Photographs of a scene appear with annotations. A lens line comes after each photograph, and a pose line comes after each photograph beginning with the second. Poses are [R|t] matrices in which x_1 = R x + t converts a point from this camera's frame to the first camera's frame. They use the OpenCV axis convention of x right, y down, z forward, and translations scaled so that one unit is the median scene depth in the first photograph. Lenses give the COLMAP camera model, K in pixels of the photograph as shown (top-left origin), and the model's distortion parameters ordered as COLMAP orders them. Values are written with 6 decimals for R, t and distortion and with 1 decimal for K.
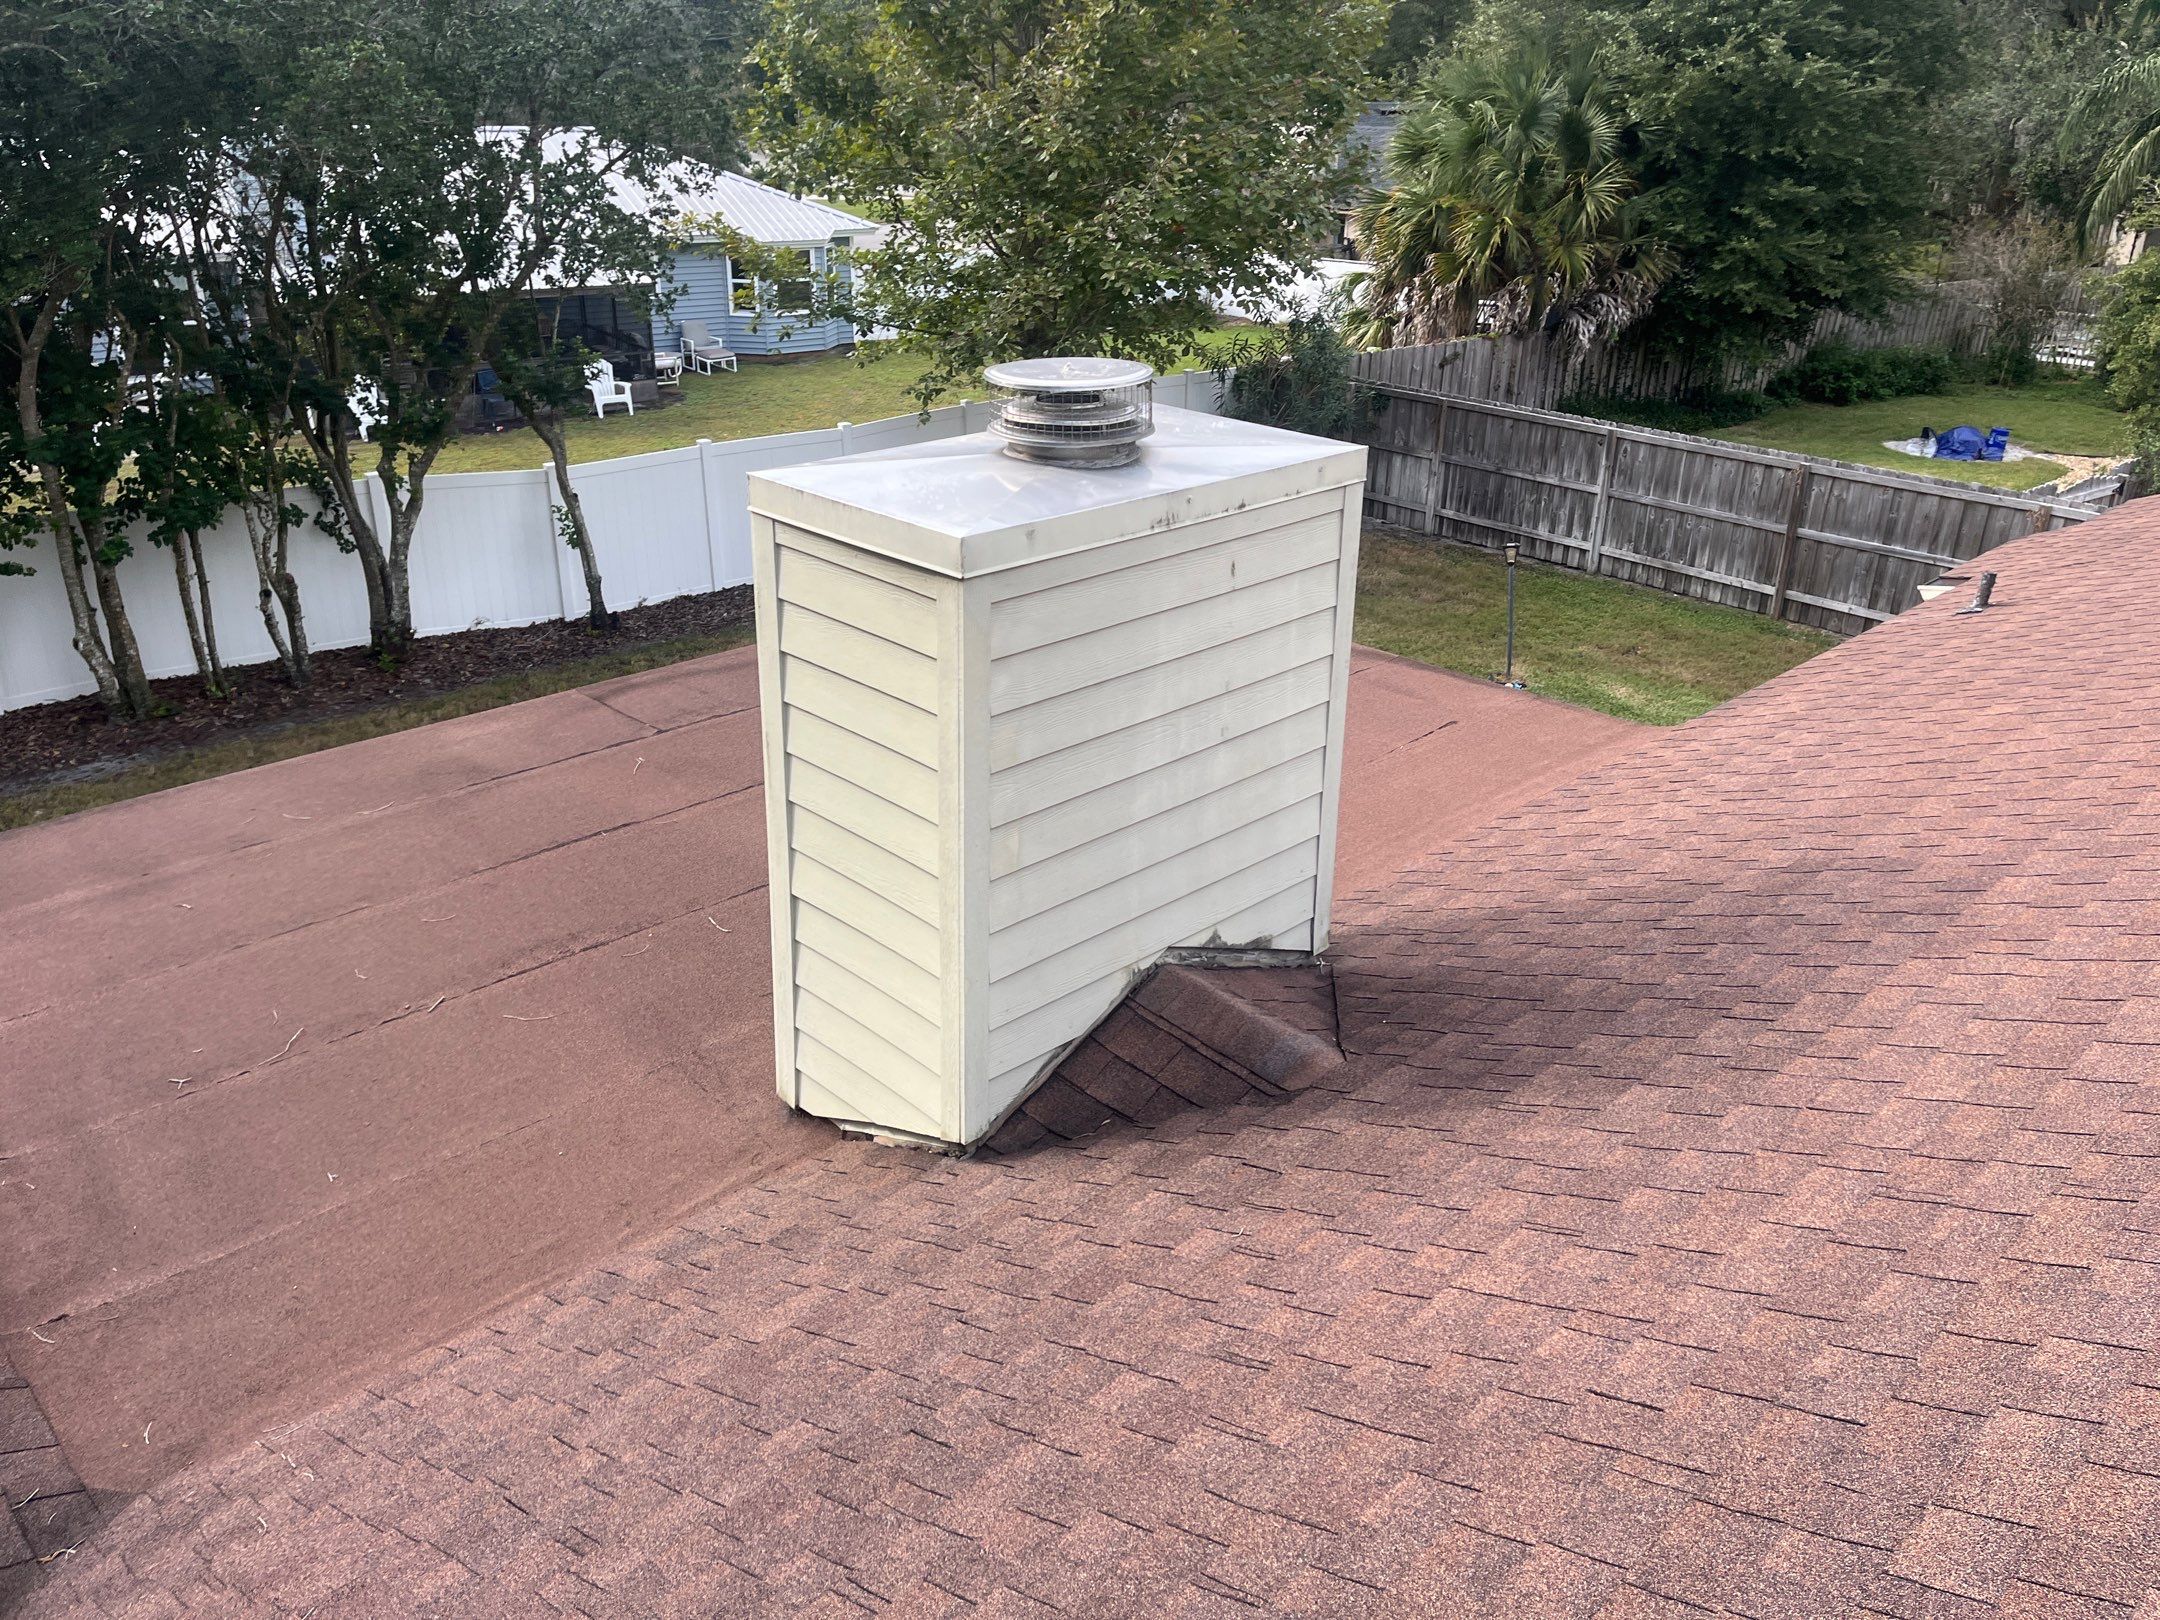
lens RADIAL K [[1643.8, 0, 1080.0], [0, 1643.8, 810.0], [0, 0, 1]] dist [0.010066, 0.000491]
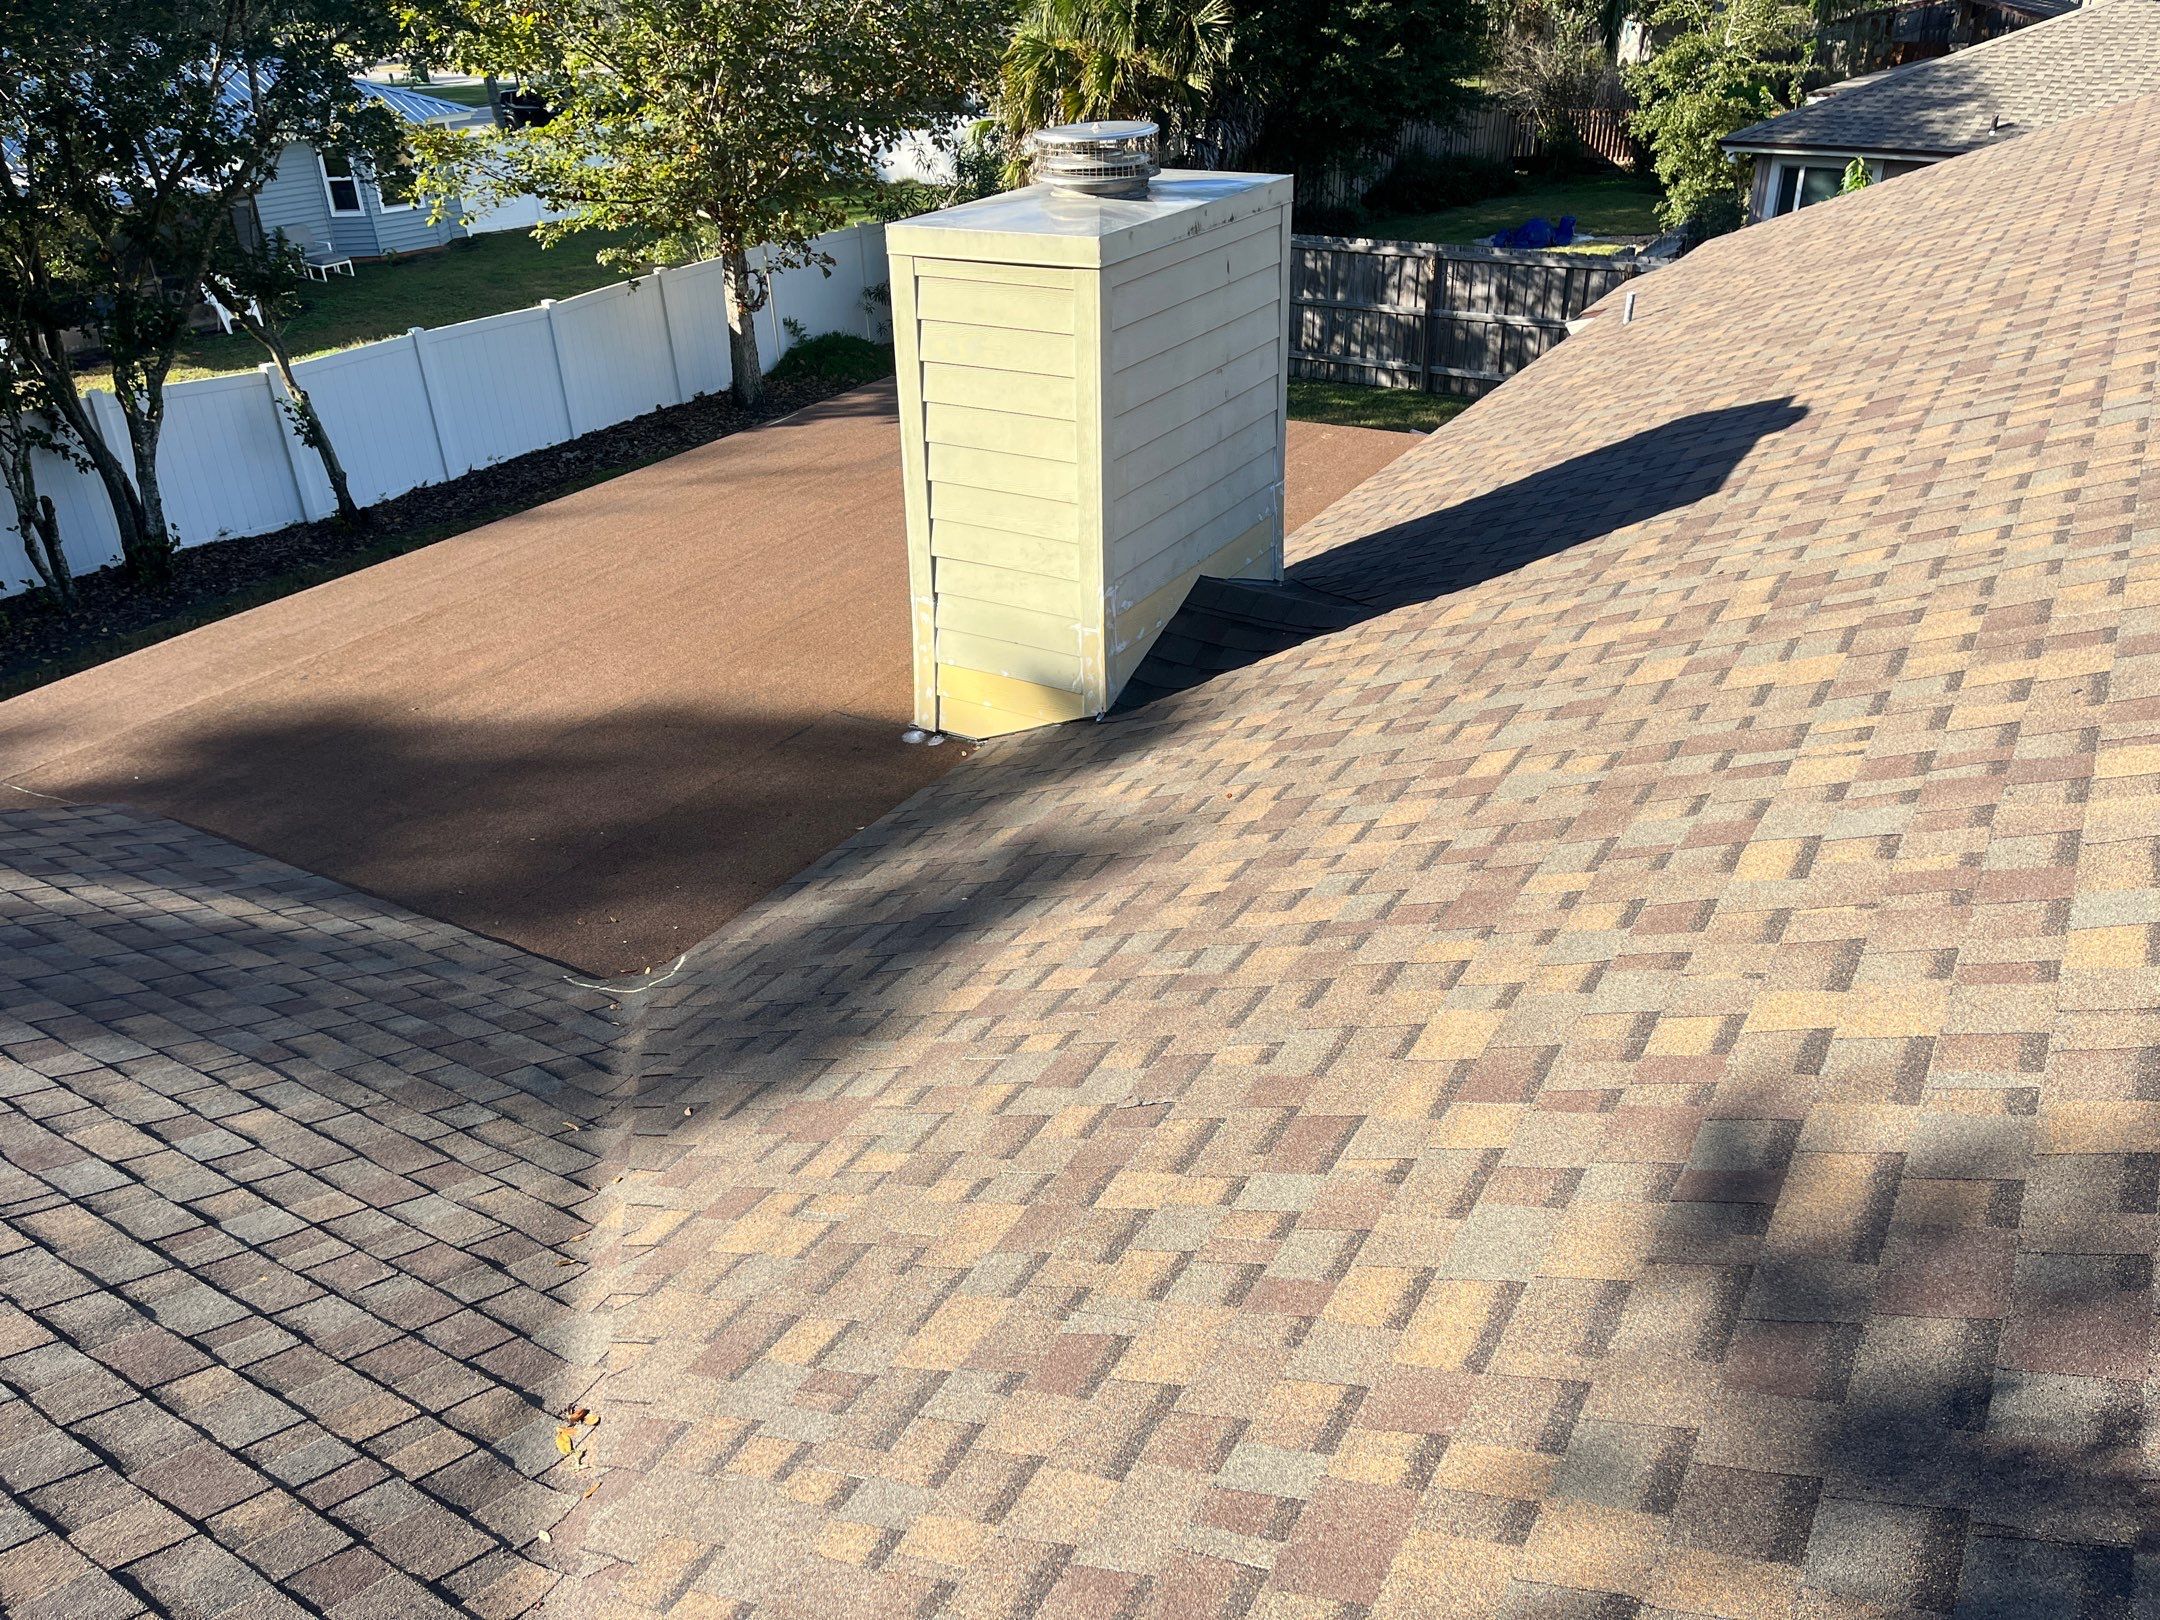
lens RADIAL K [[1643.8, 0, 1080.0], [0, 1643.8, 810.0], [0, 0, 1]] dist [0.010066, 0.000491]
pose [[0.966957, -0.161366, 0.197369, -0.089549], [0.146727, 0.985364, 0.086770, 0.039514], [-0.208482, -0.054944, 0.976482, -0.085753]]
